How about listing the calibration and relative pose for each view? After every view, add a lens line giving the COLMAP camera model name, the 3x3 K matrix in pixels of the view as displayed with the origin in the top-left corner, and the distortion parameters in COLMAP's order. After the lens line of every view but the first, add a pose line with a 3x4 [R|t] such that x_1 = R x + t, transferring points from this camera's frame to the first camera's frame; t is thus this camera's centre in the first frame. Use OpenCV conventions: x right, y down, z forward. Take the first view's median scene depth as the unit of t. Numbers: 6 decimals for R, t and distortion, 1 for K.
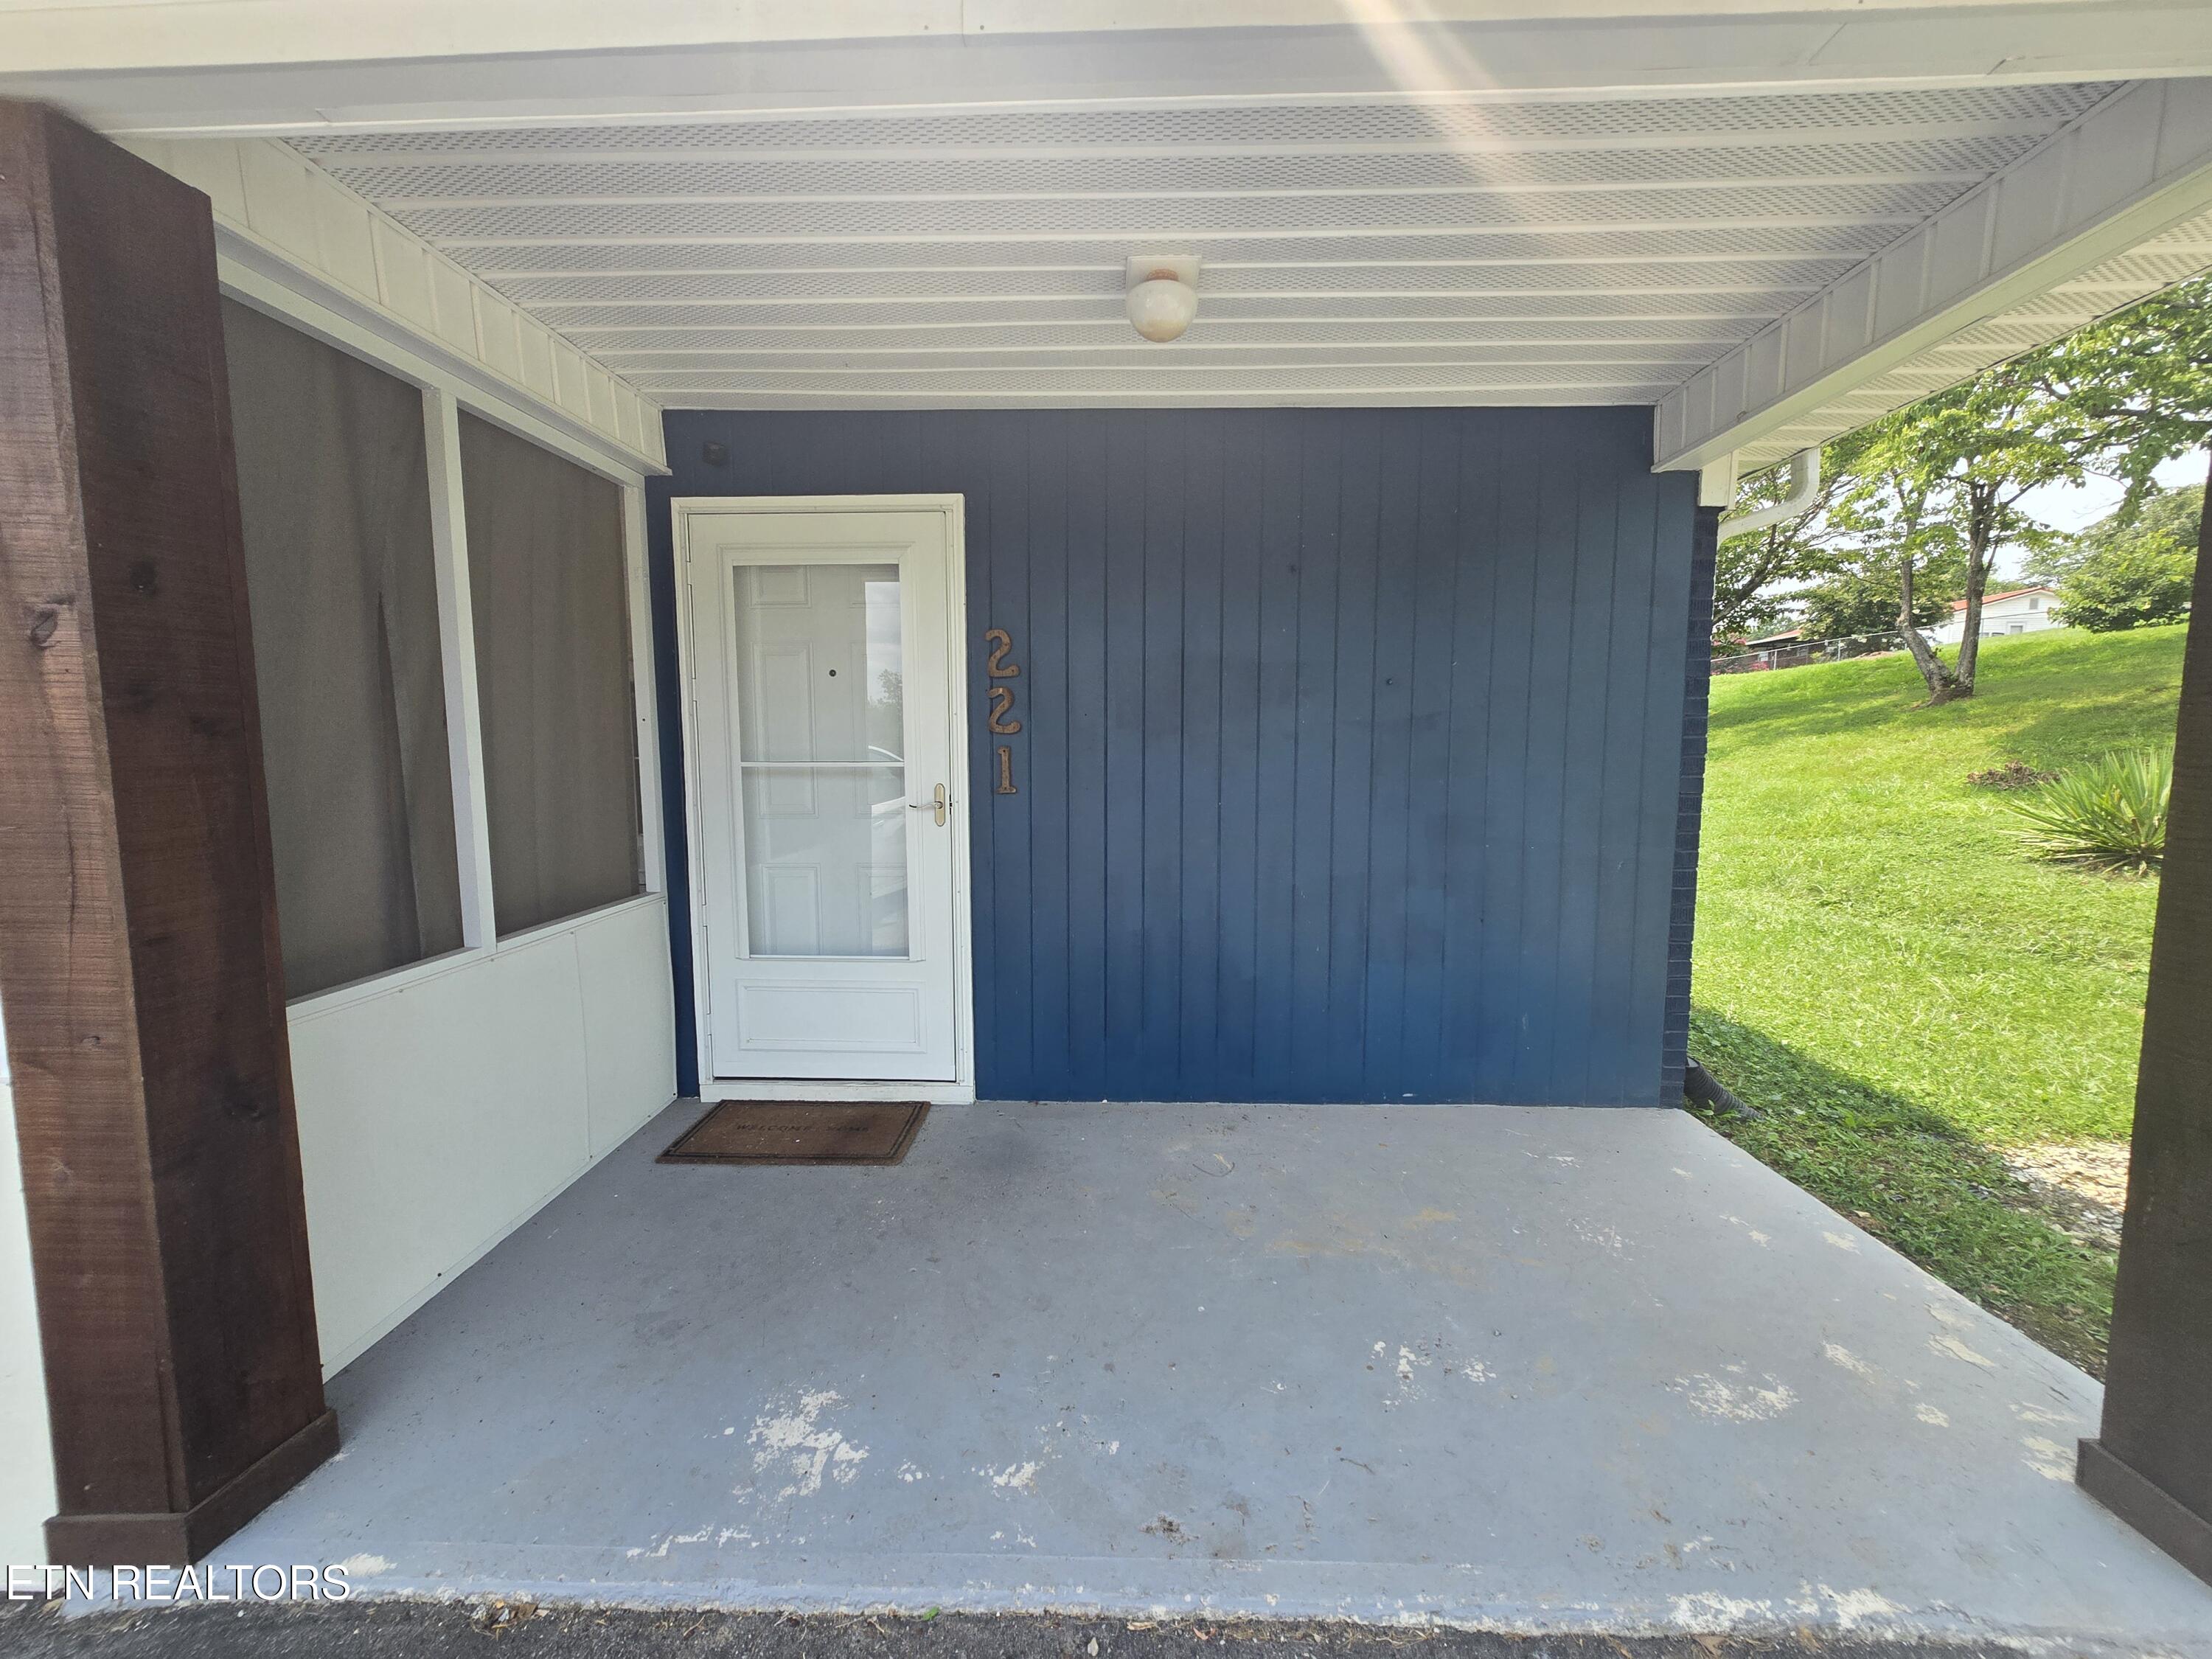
lens RADIAL K [[900.4, 0, 1107.4], [0, 900.4, 833.6], [0, 0, 1]] dist [-0.006754, 0.003426]
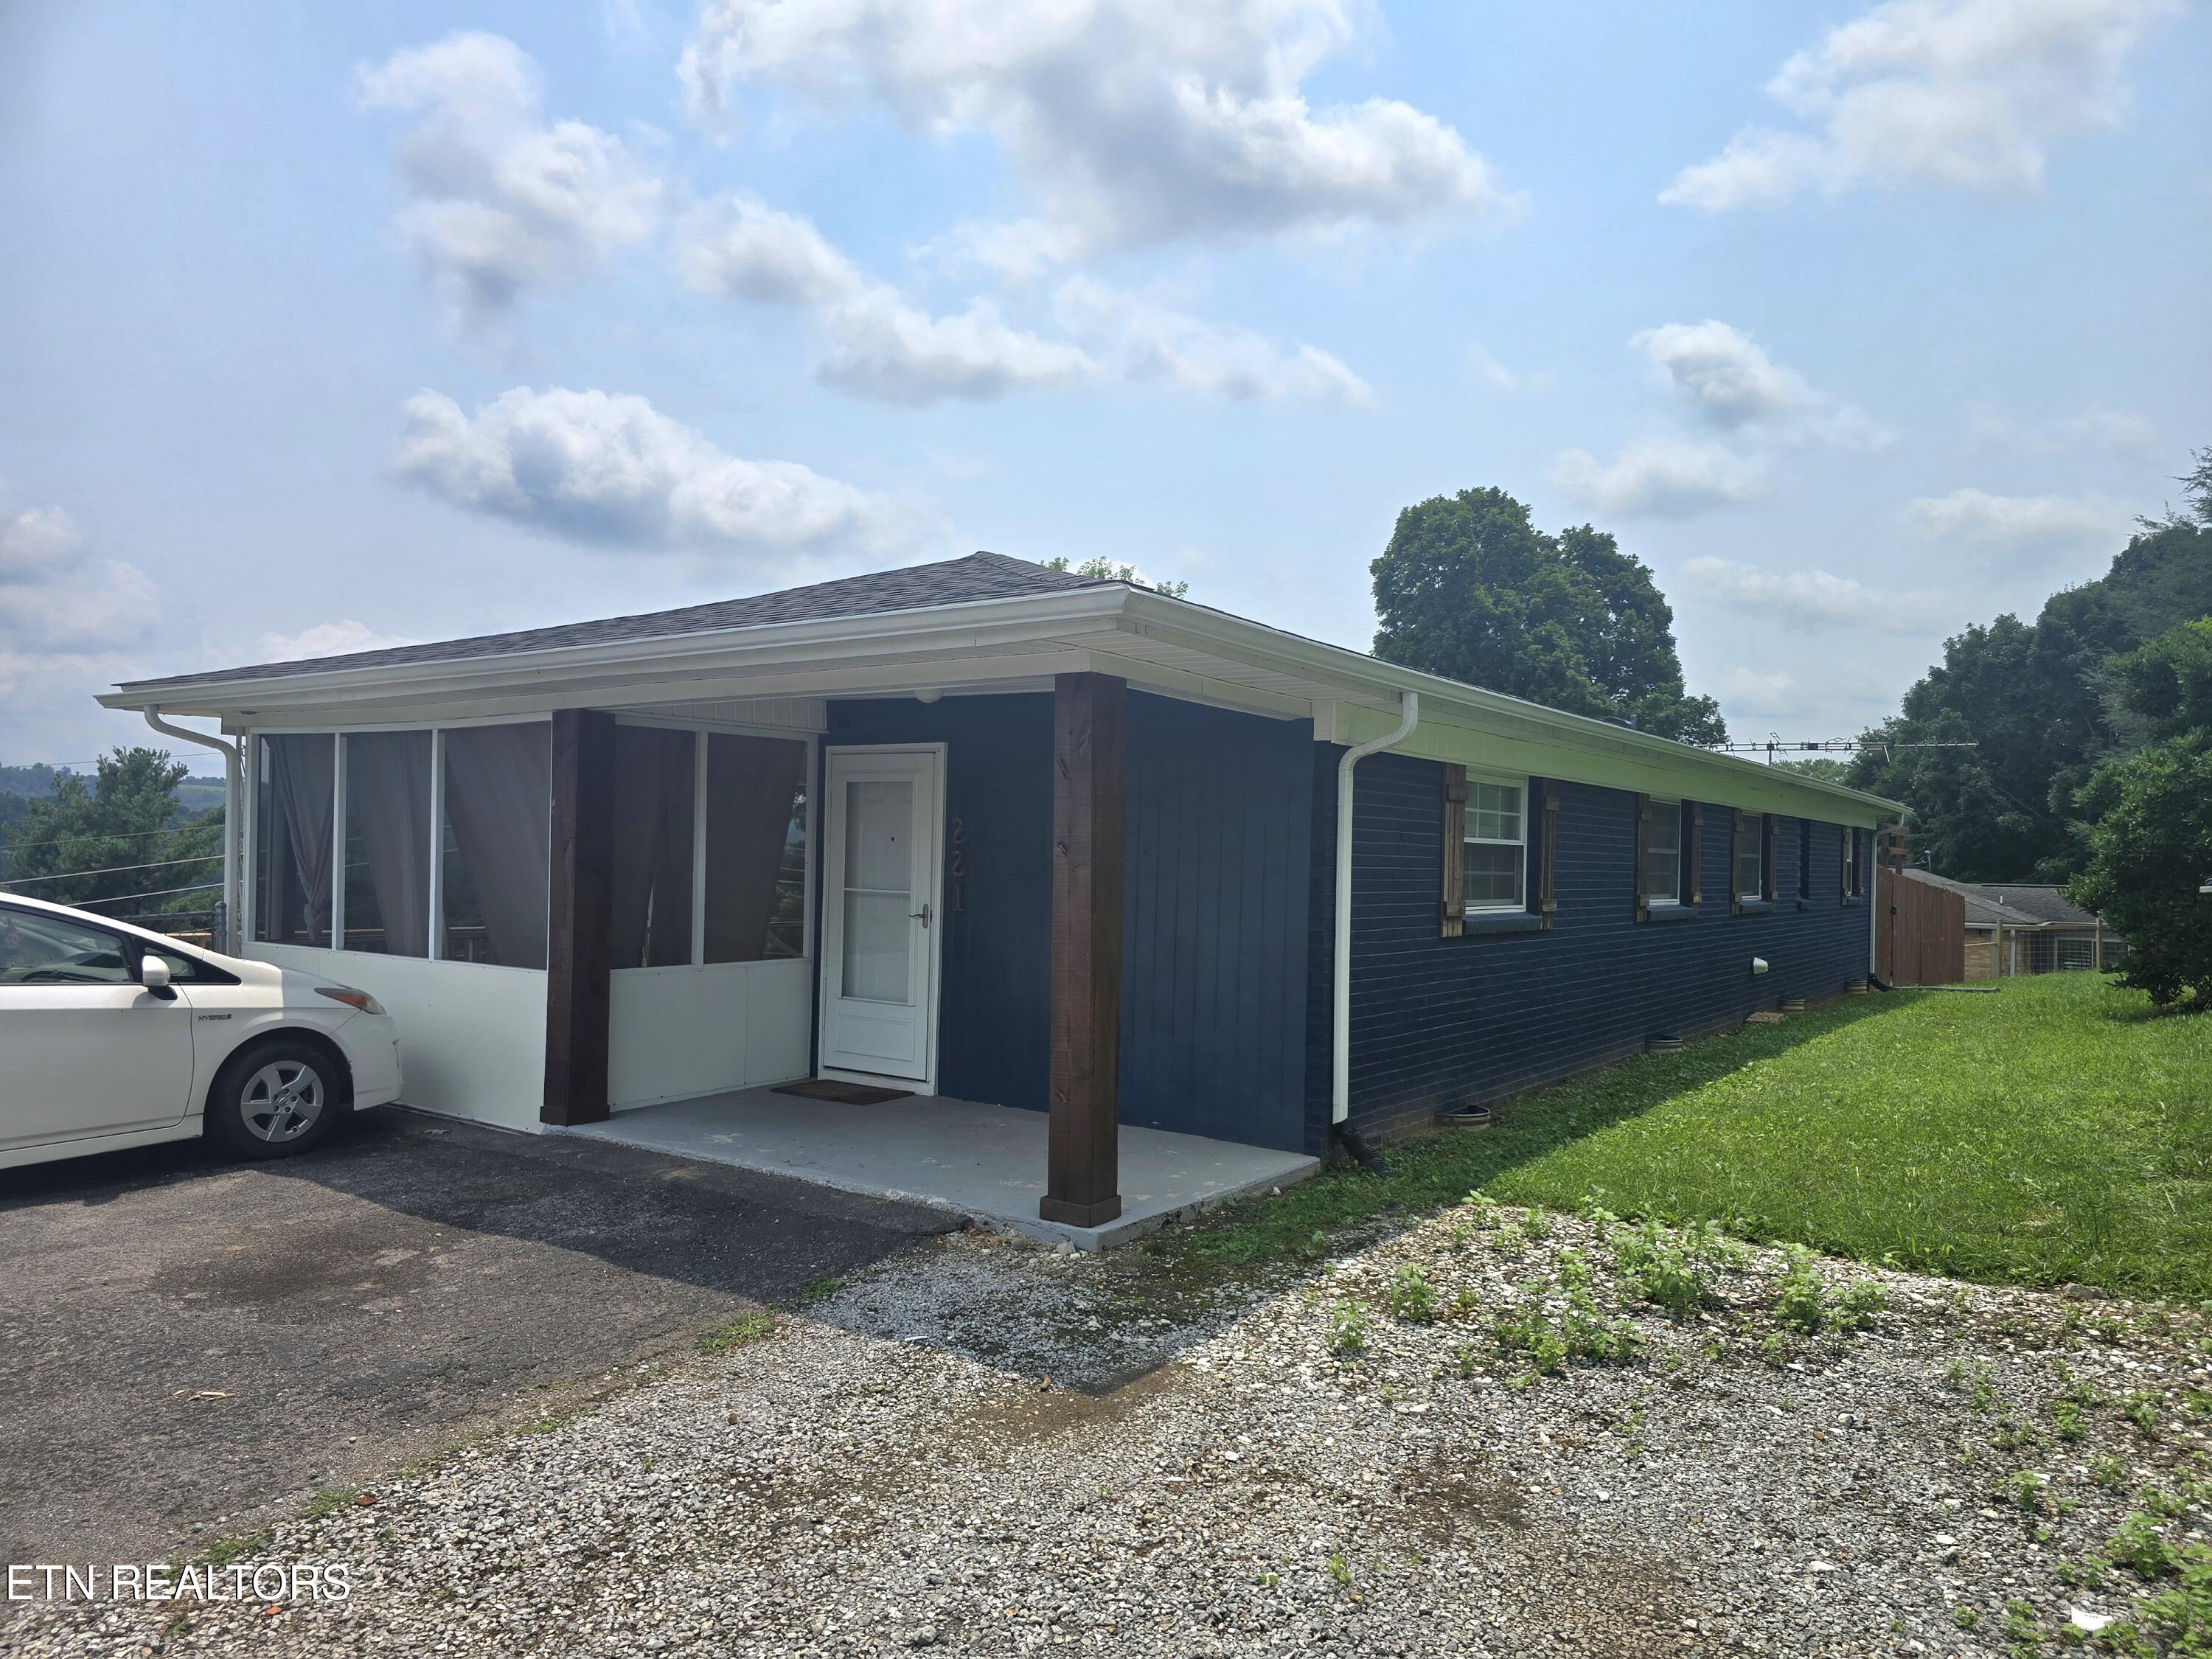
lens RADIAL K [[1476.9, 0, 1140.2], [0, 1476.9, 867.2], [0, 0, 1]] dist [0.041444, -0.027557]
pose [[0.833225, 0.028285, -0.552209, 1.771507], [-0.080501, 0.994255, -0.070539, 0.042162], [0.547042, 0.103229, 0.830716, -1.180679]]
